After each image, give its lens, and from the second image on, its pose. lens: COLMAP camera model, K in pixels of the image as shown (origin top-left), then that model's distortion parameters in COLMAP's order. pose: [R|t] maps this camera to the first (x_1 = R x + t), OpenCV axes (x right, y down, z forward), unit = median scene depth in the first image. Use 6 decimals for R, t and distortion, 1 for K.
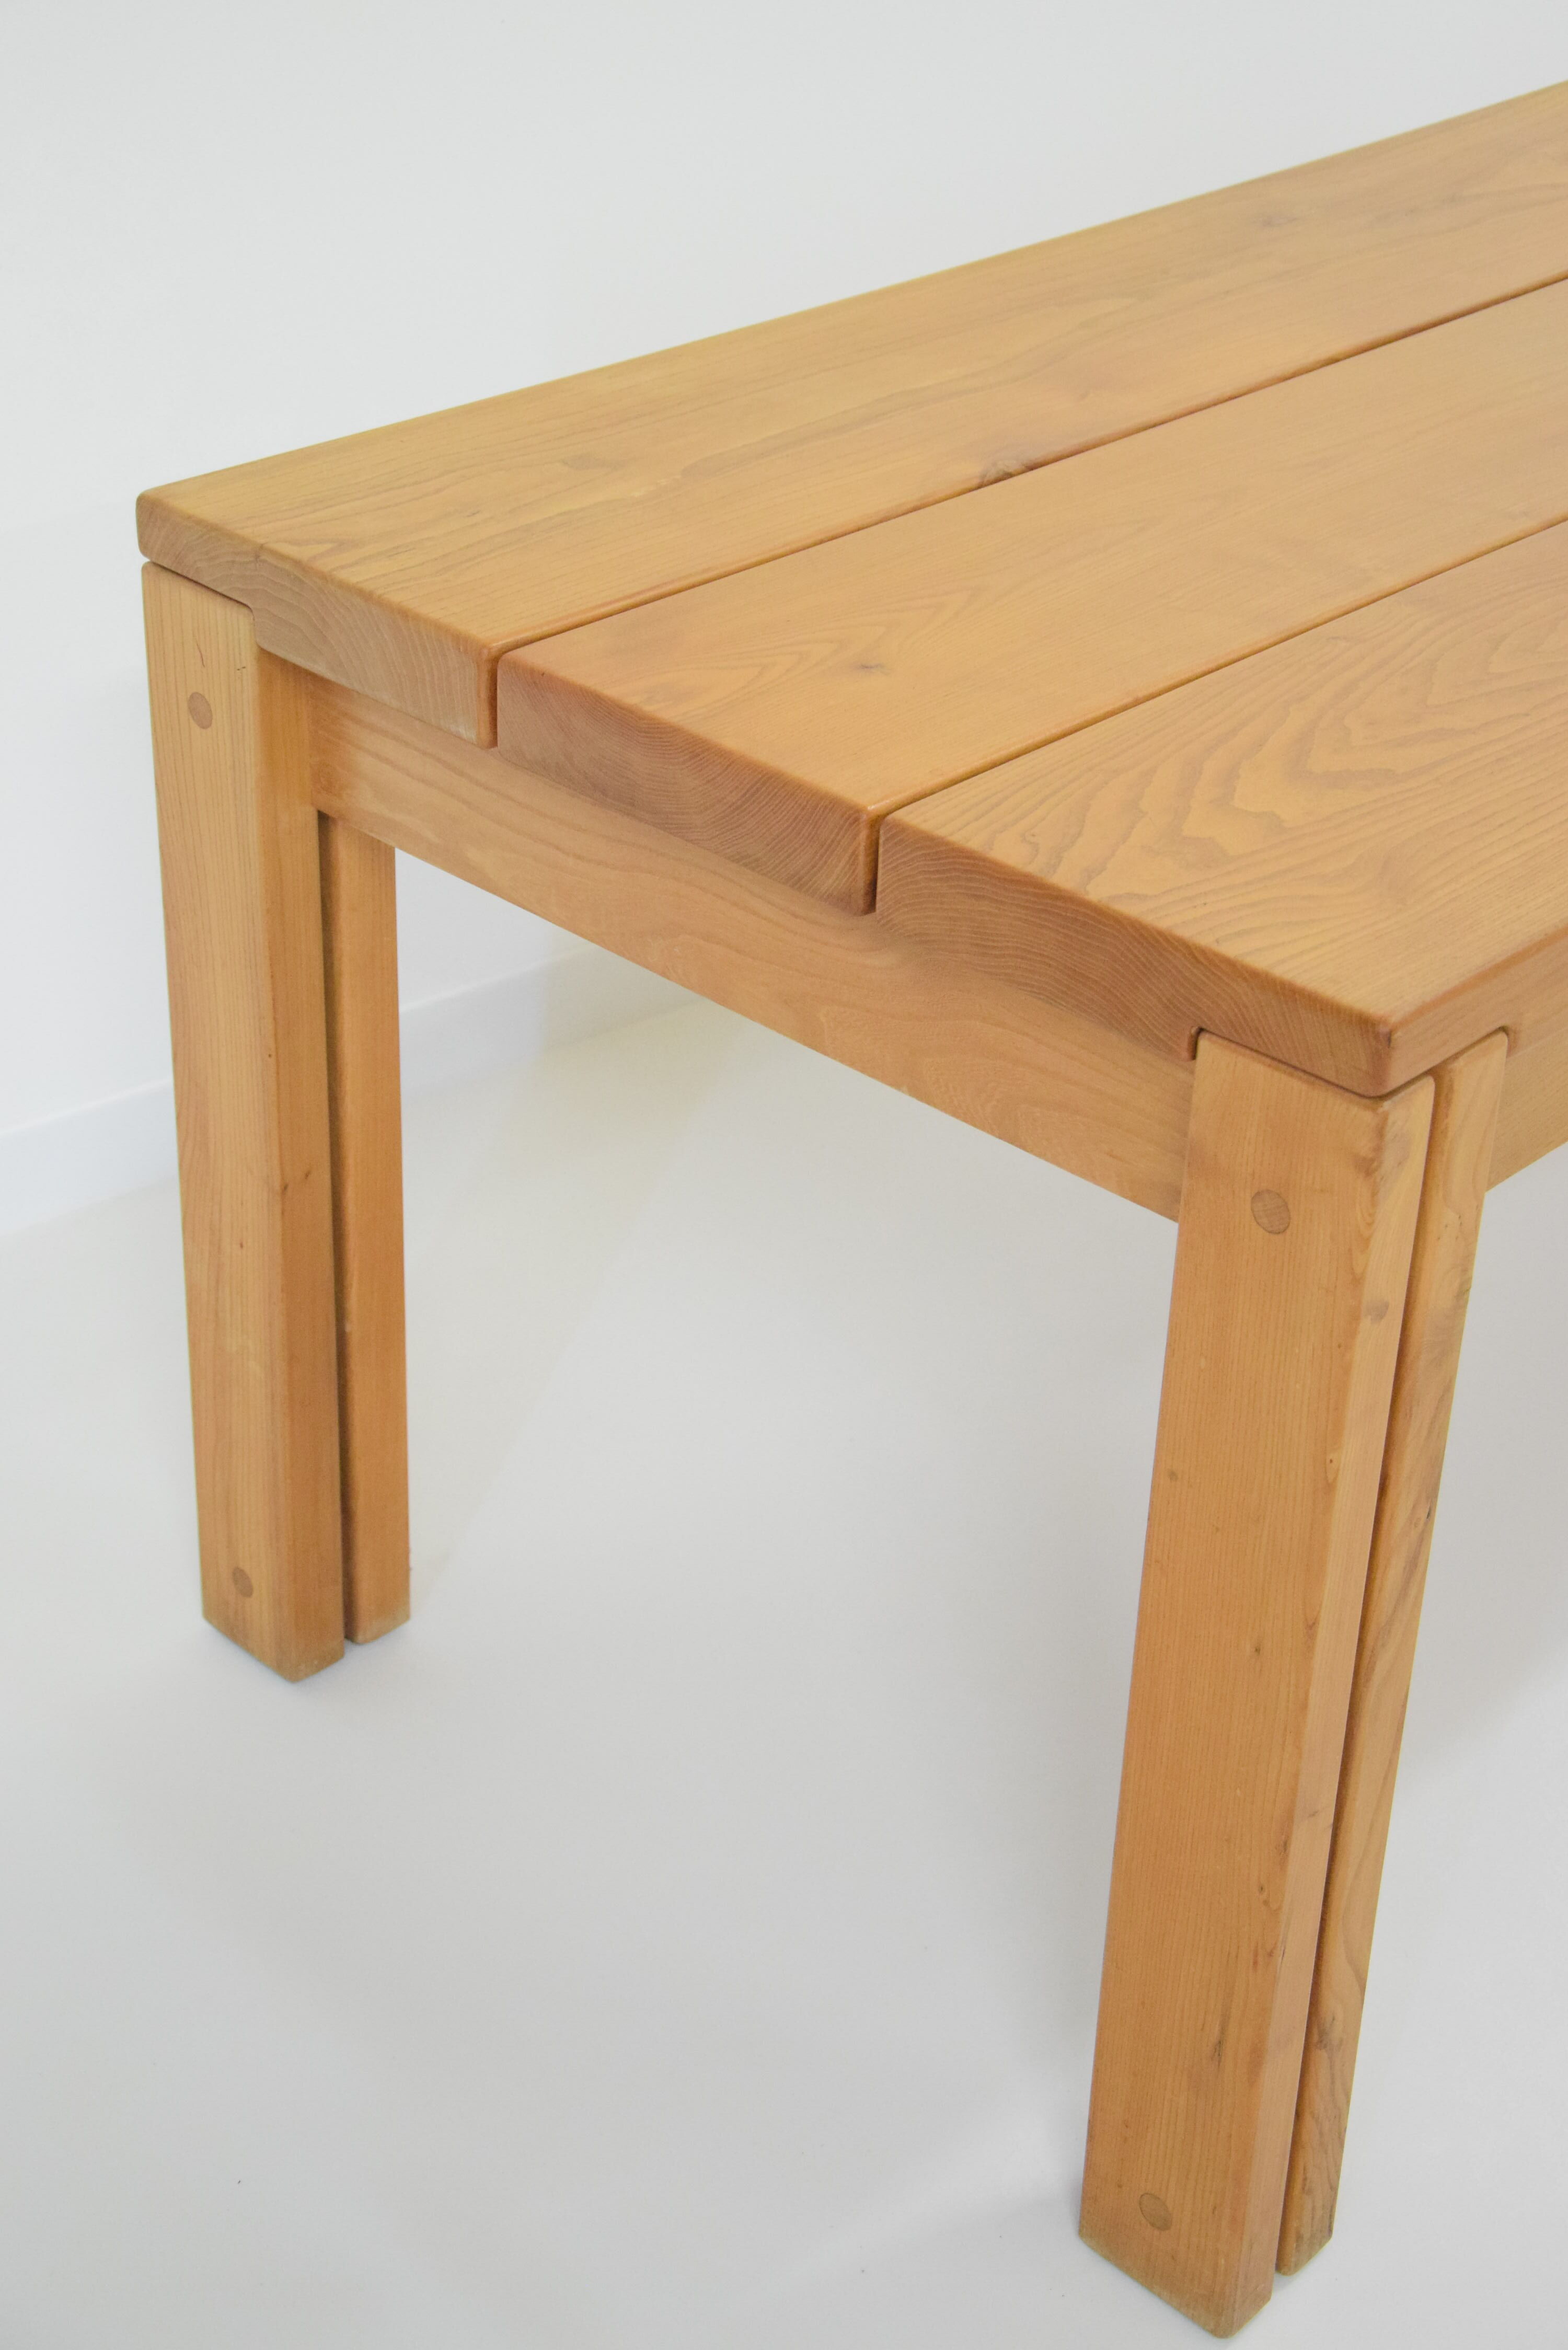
lens RADIAL K [[3523.4, 0, 780.8], [0, 3523.4, 1143.1], [0, 0, 1]] dist [0.020654, 0.760551]
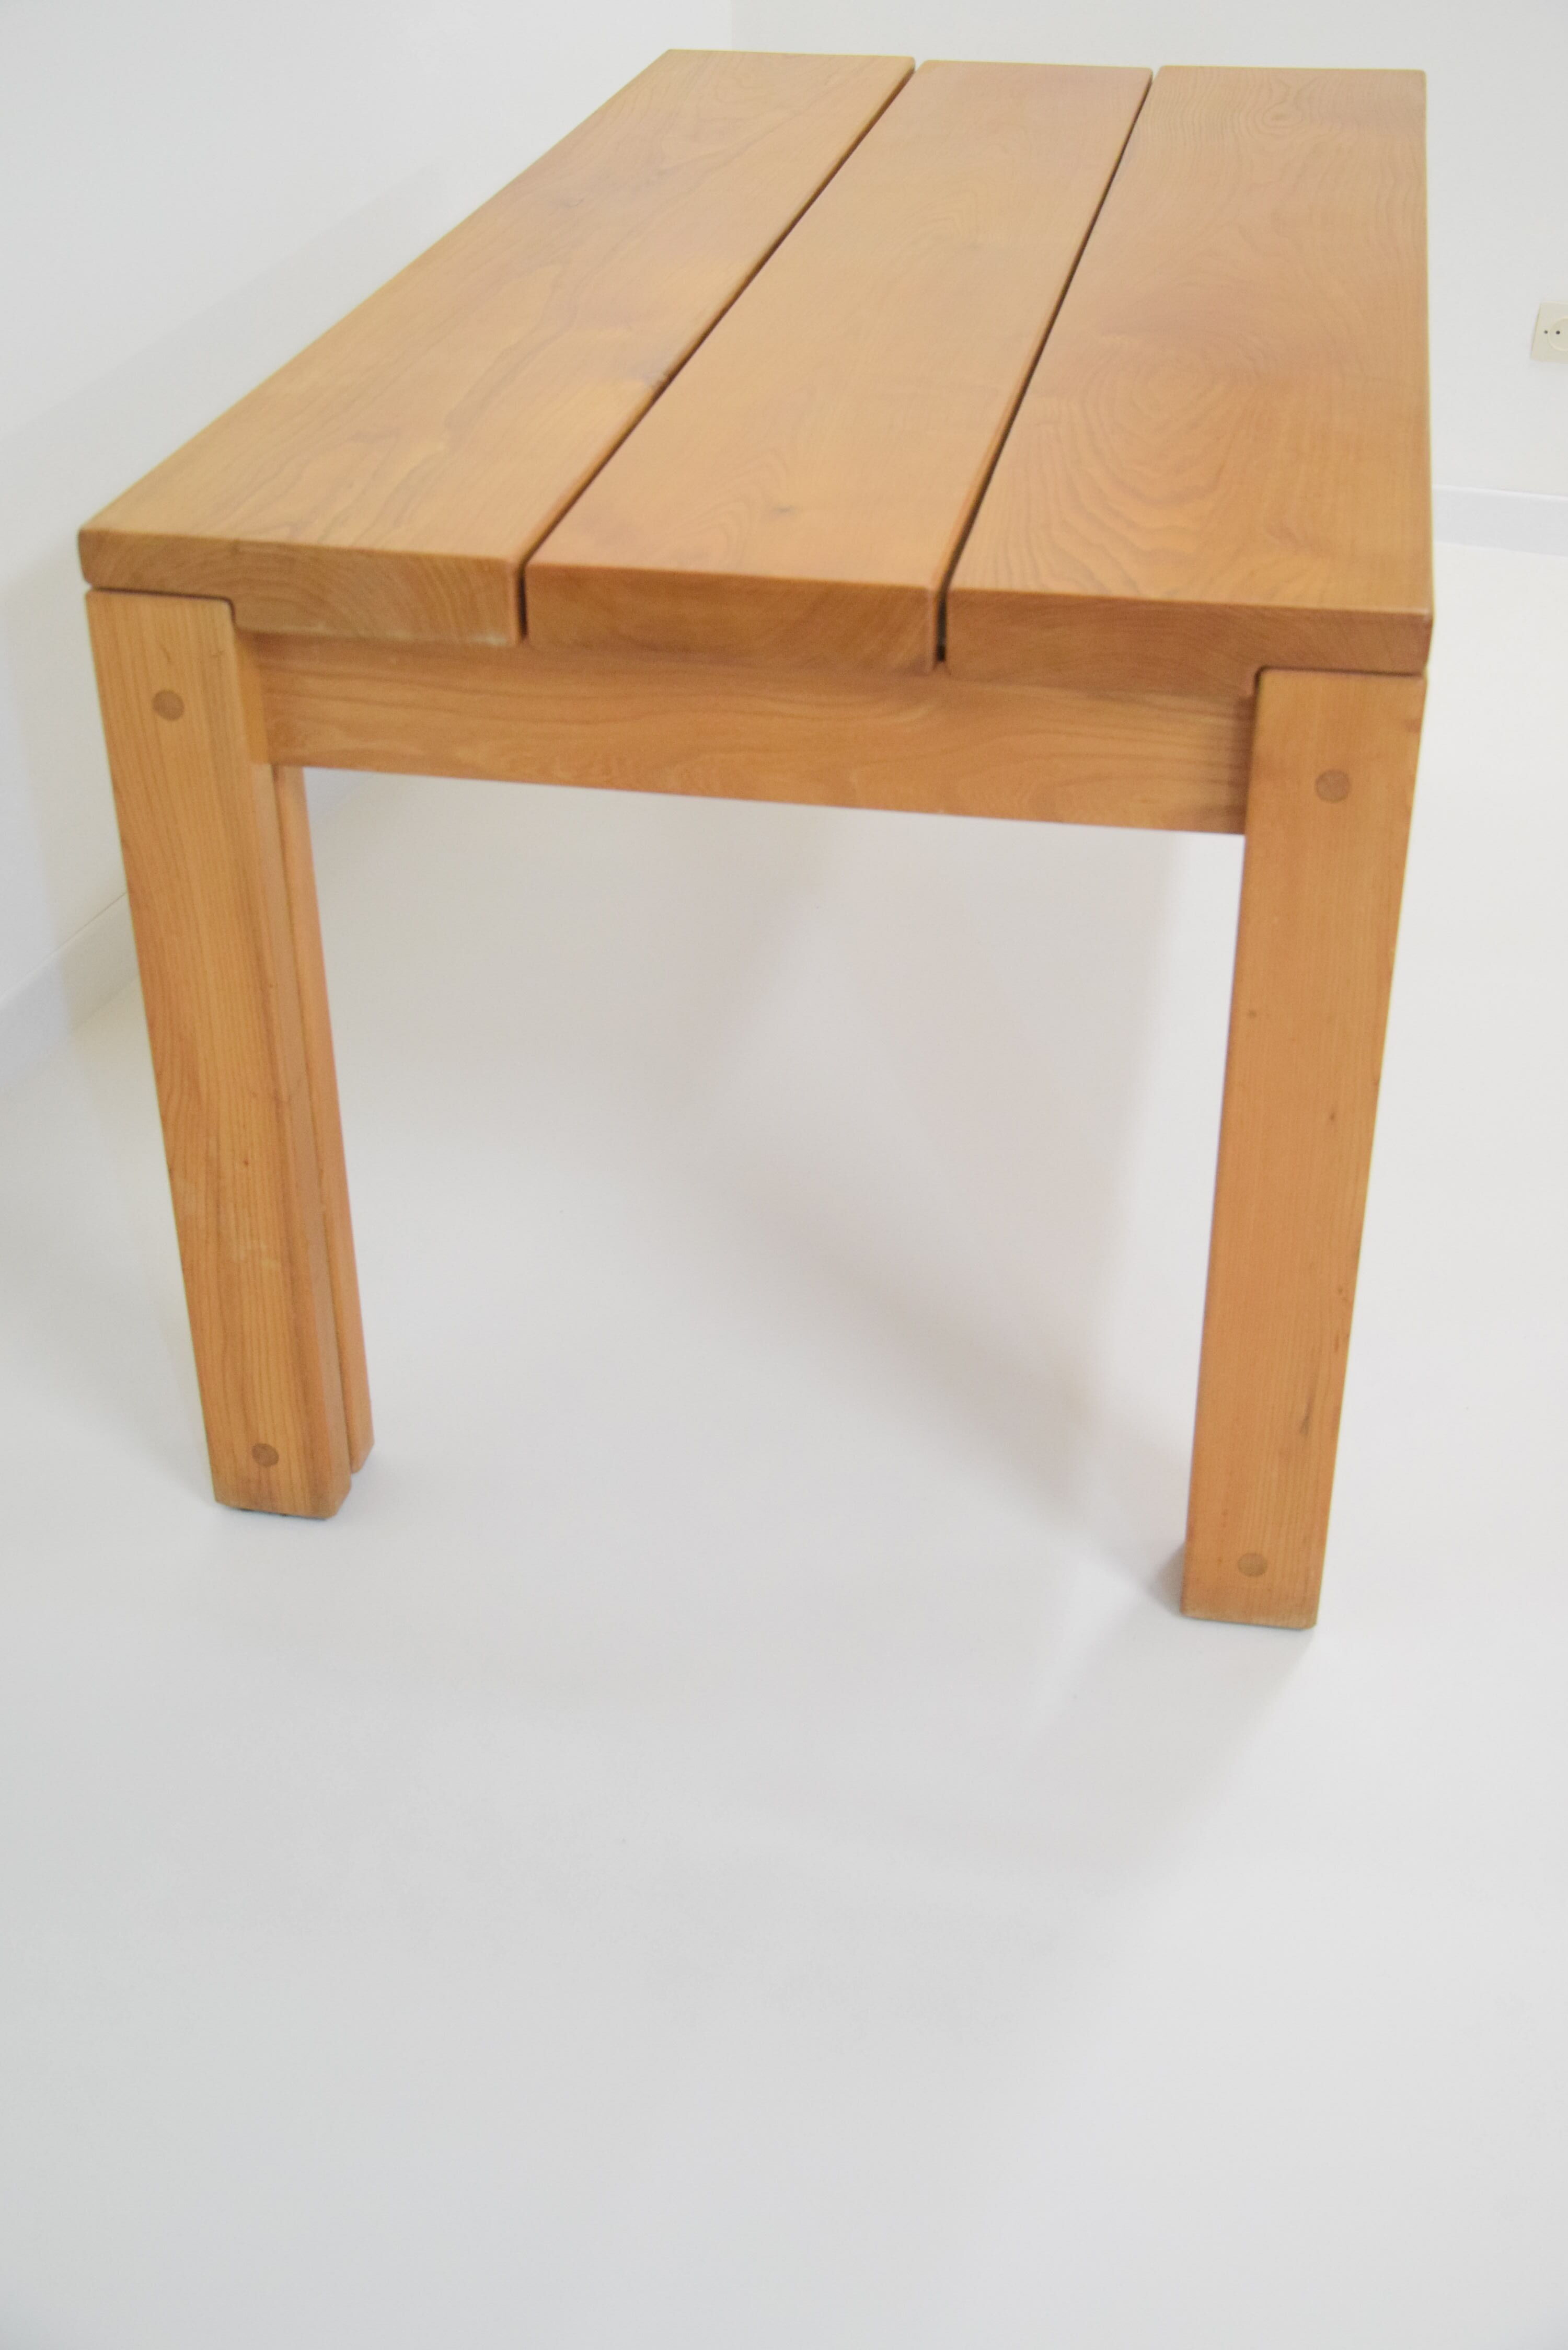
lens RADIAL K [[2768.1, 0, 784.0], [0, 2768.1, 1175.0], [0, 0, 1]] dist [-0.005753, 0.000237]
pose [[0.841069, -0.316941, 0.438350, -0.462033], [0.300485, 0.947585, 0.108588, -0.015172], [-0.449790, 0.040388, 0.892221, 0.111553]]
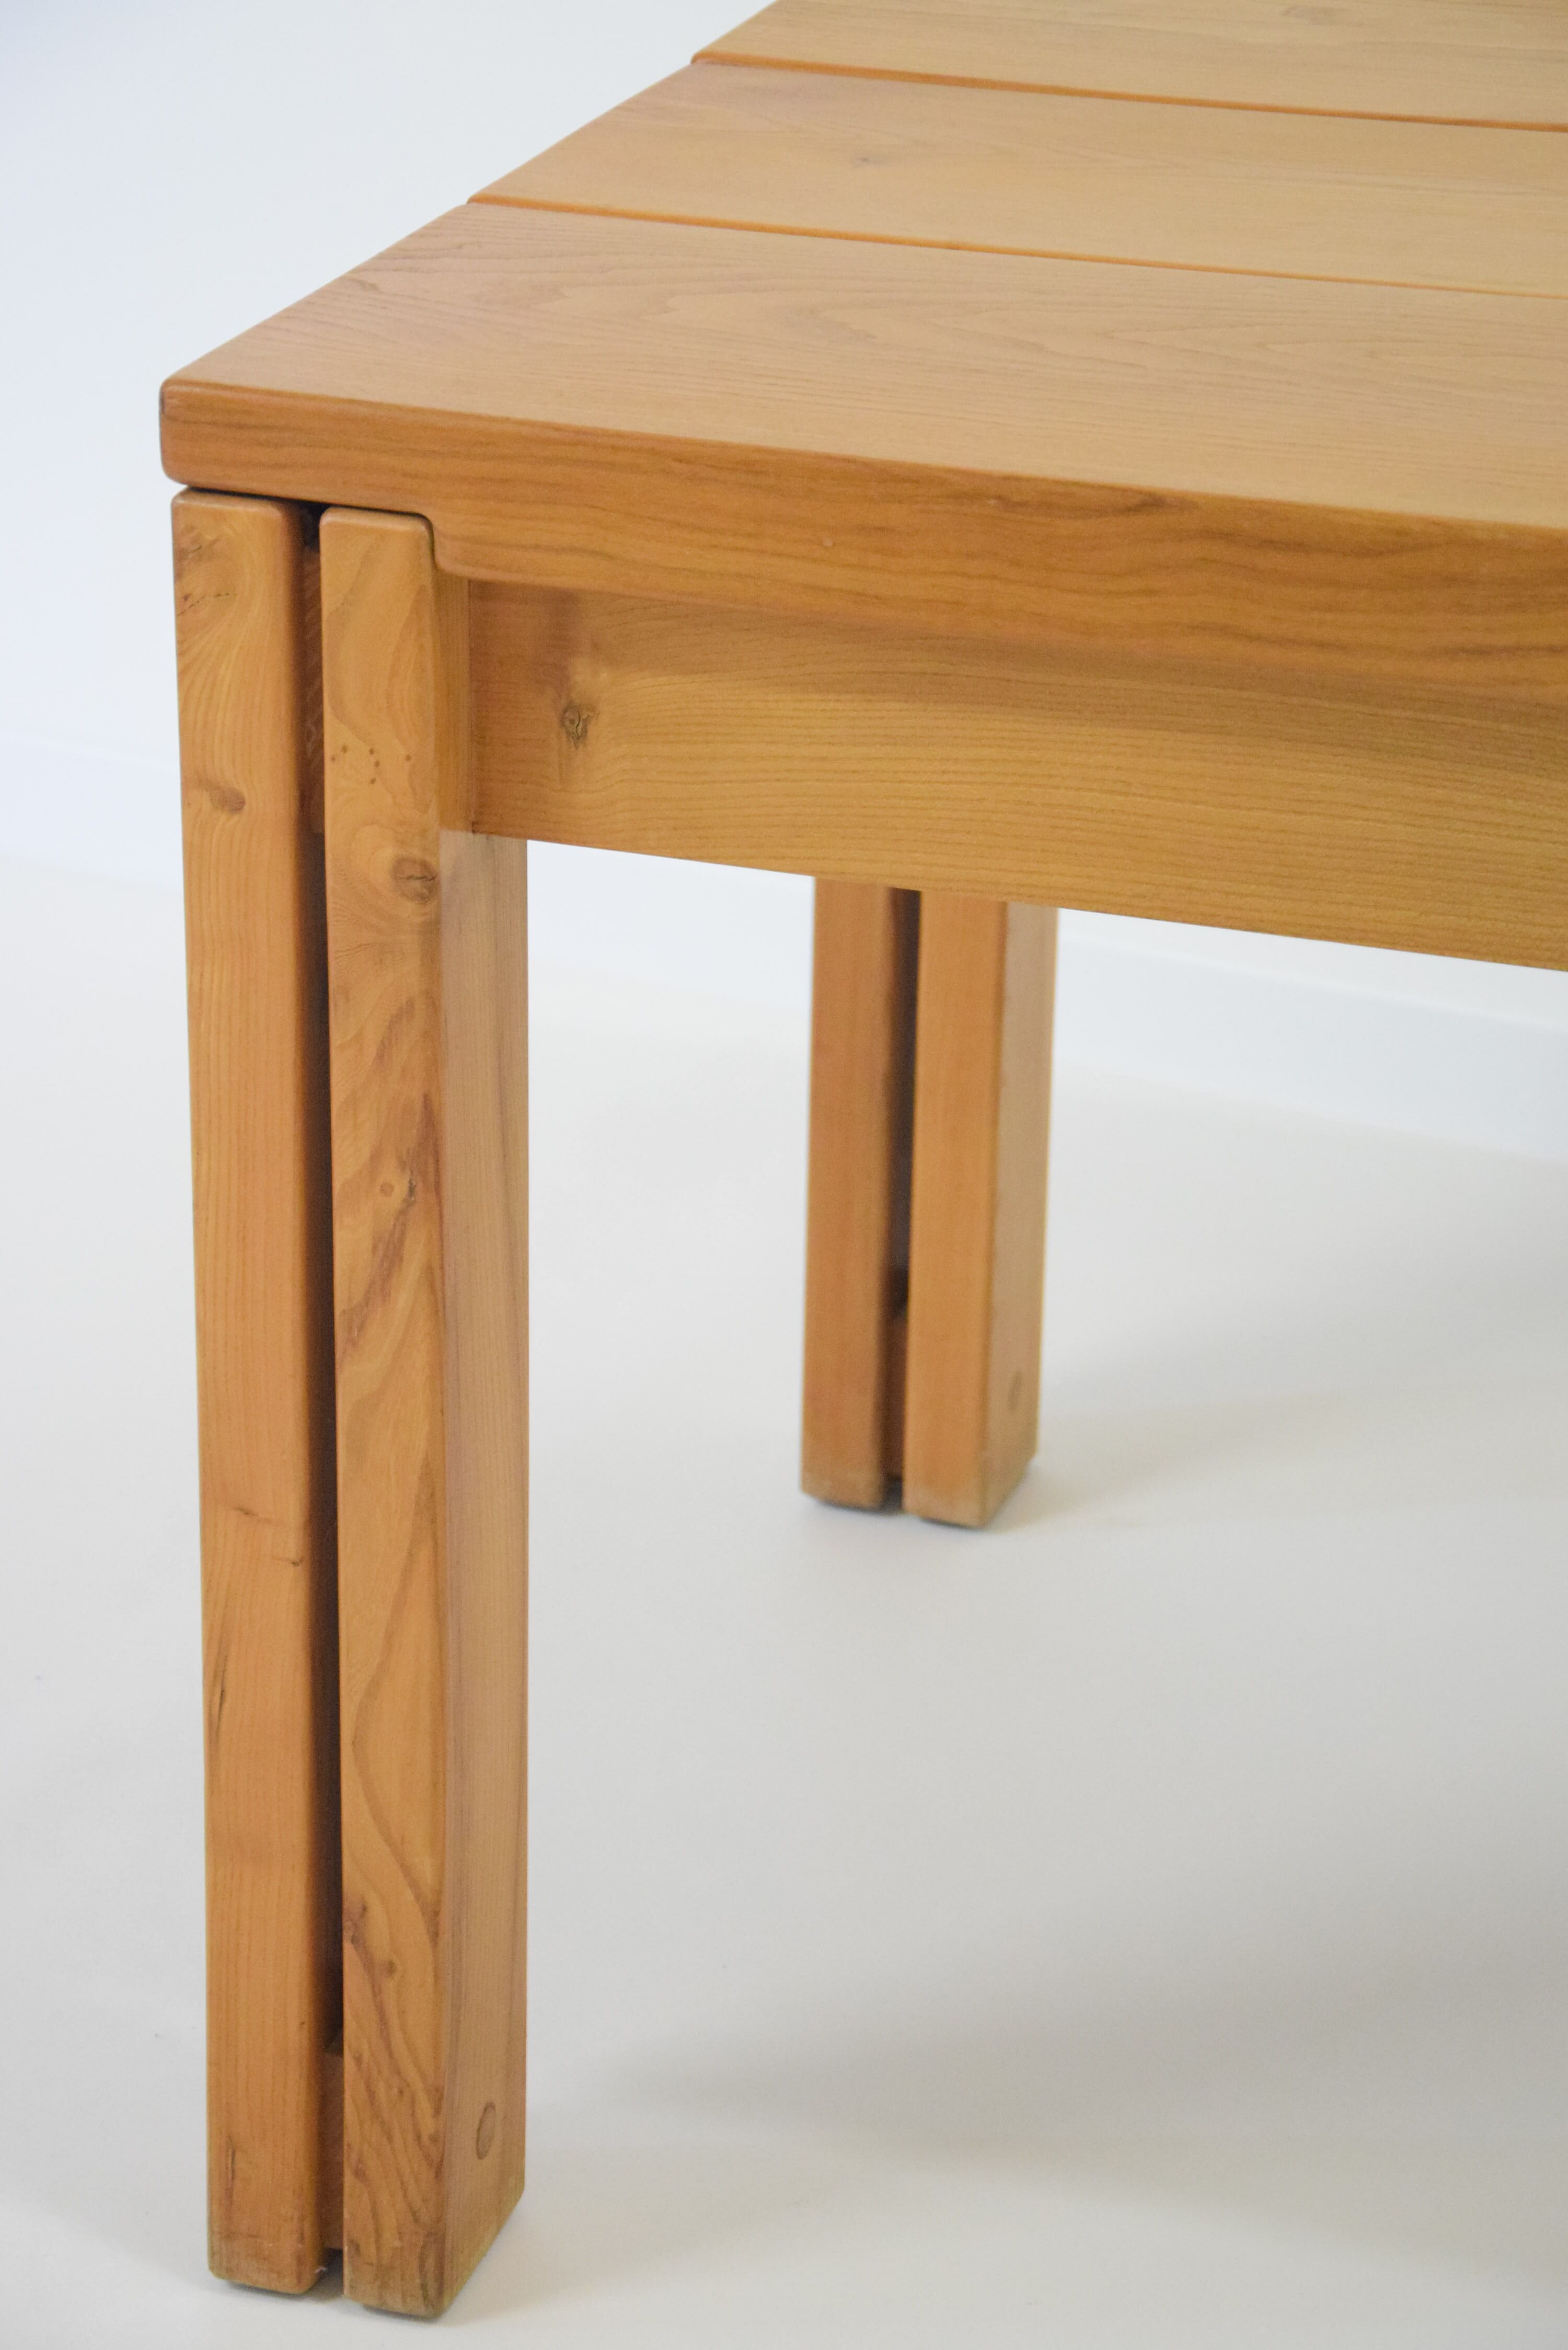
lens RADIAL K [[6148.5, 0, 784.0], [0, 6148.5, 1175.0], [0, 0, 1]] dist [0.054030, 13.529105]
pose [[0.414901, 0.326850, -0.849132, 1.208629], [-0.453328, 0.883425, 0.118546, -0.085438], [0.788892, 0.335750, 0.514705, 0.321338]]
